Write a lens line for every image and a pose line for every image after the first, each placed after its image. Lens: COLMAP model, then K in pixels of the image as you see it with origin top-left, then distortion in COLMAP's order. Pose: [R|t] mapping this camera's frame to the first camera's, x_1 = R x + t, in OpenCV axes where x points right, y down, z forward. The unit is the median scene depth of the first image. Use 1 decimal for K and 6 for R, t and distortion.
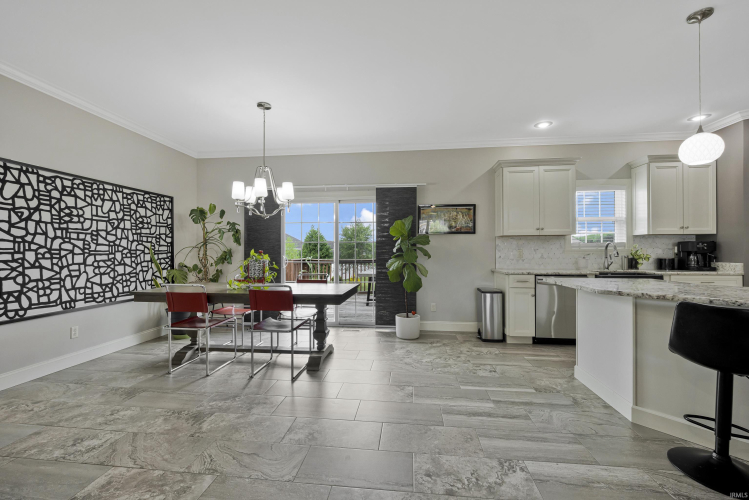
lens RADIAL K [[316.1, 0, 374.5], [0, 316.1, 250.0], [0, 0, 1]] dist [0.001013, 0.000063]
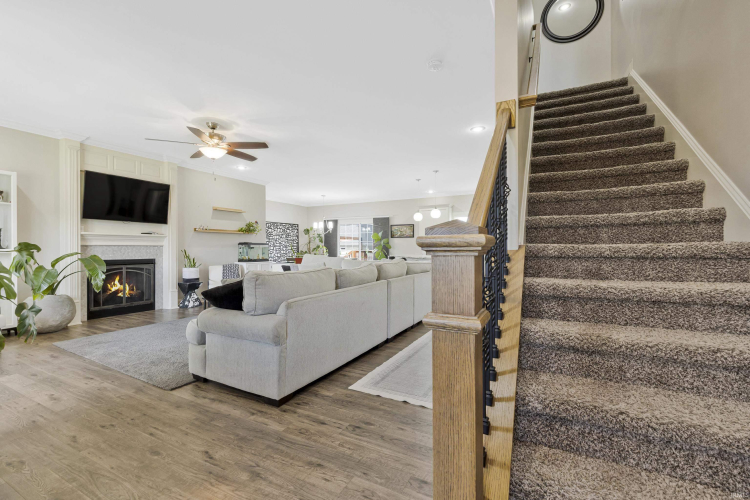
lens RADIAL K [[322.8, 0, 375.0], [0, 322.8, 250.0], [0, 0, 1]] dist [-0.001201, -0.000274]
pose [[0.933644, 0.002621, -0.358193, 0.958577], [0.002096, 0.999916, 0.012781, 0.007305], [0.358196, -0.012684, 0.933560, -1.329531]]
